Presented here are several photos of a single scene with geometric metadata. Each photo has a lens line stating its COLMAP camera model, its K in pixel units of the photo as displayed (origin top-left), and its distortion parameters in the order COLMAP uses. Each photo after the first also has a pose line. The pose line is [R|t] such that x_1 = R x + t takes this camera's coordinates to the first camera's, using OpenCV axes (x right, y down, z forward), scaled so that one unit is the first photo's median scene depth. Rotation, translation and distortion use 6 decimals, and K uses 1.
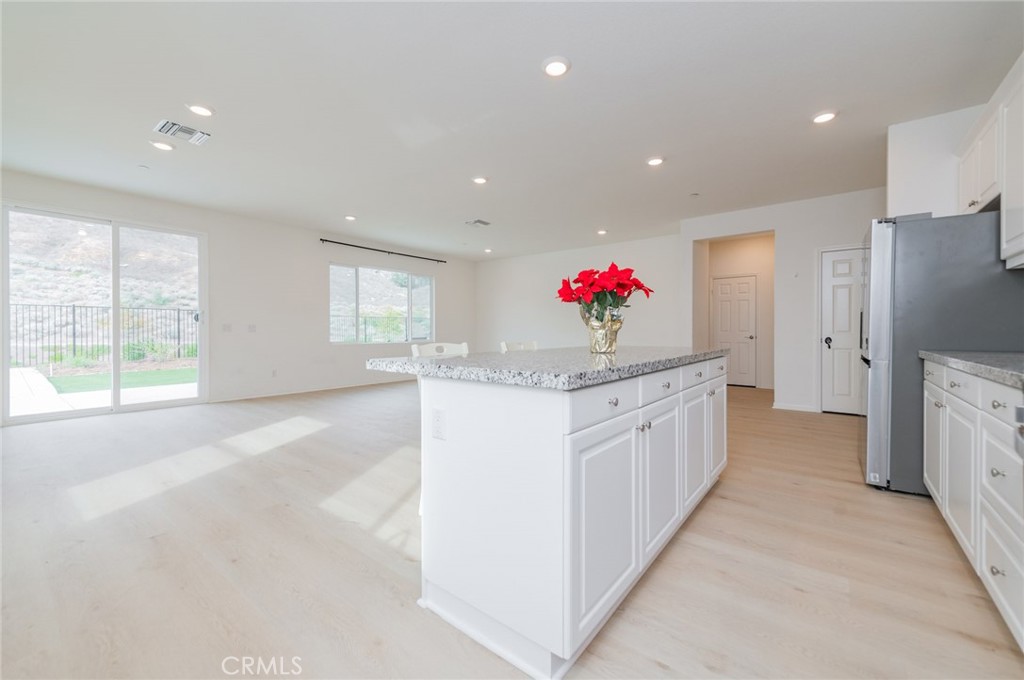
lens RADIAL K [[404.0, 0, 503.2], [0, 404.0, 339.7], [0, 0, 1]] dist [0.008730, -0.001910]
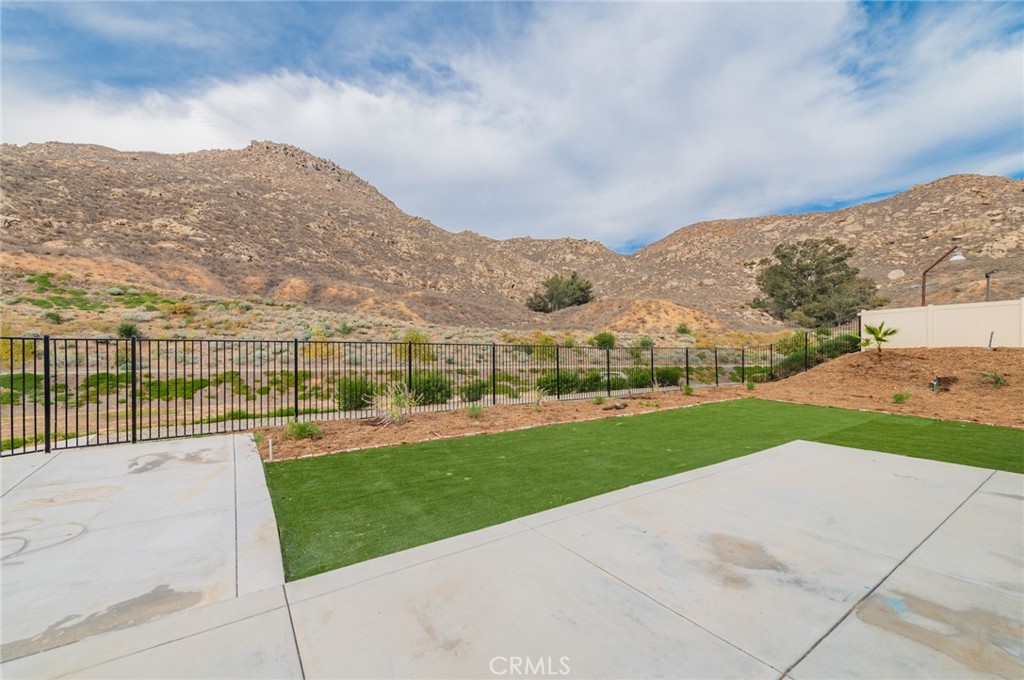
lens RADIAL K [[404.0, 0, 497.6], [0, 404.0, 359.8], [0, 0, 1]] dist [0.008730, -0.001910]
pose [[0.948224, 0.005528, -0.317554, -0.104310], [-0.008225, 0.999941, -0.007152, -0.010269], [0.317495, 0.009394, 0.948213, 0.091833]]
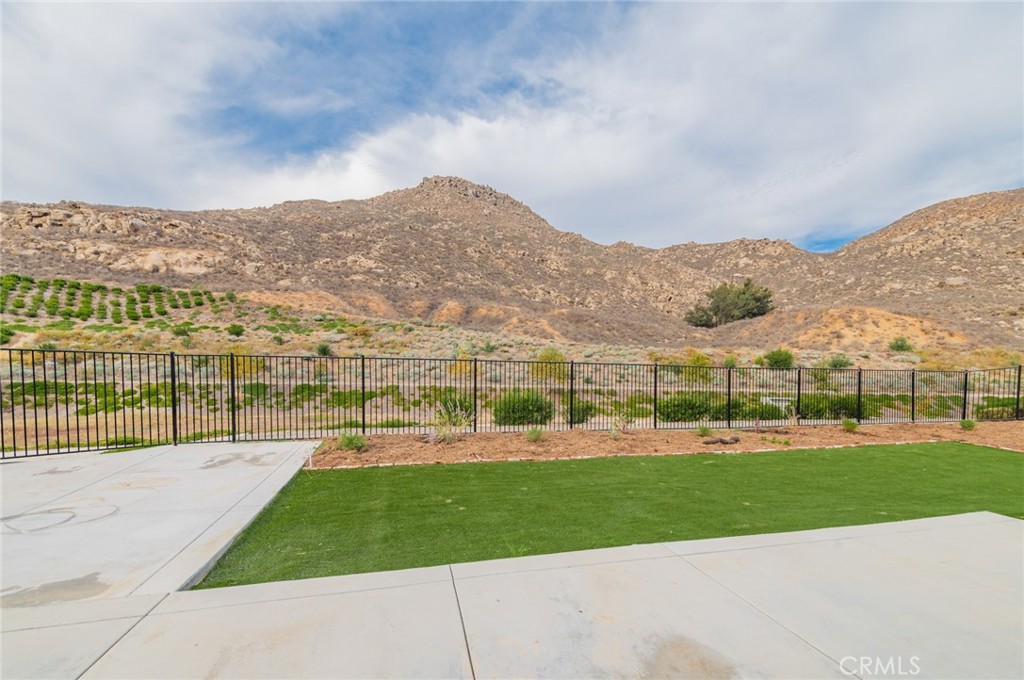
lens RADIAL K [[404.0, 0, 506.2], [0, 404.0, 402.3], [0, 0, 1]] dist [0.008730, -0.001910]
pose [[0.785133, 0.060585, -0.616357, -0.082174], [-0.030511, 0.997779, 0.059211, -0.011526], [0.618575, -0.027683, 0.785238, 0.115398]]
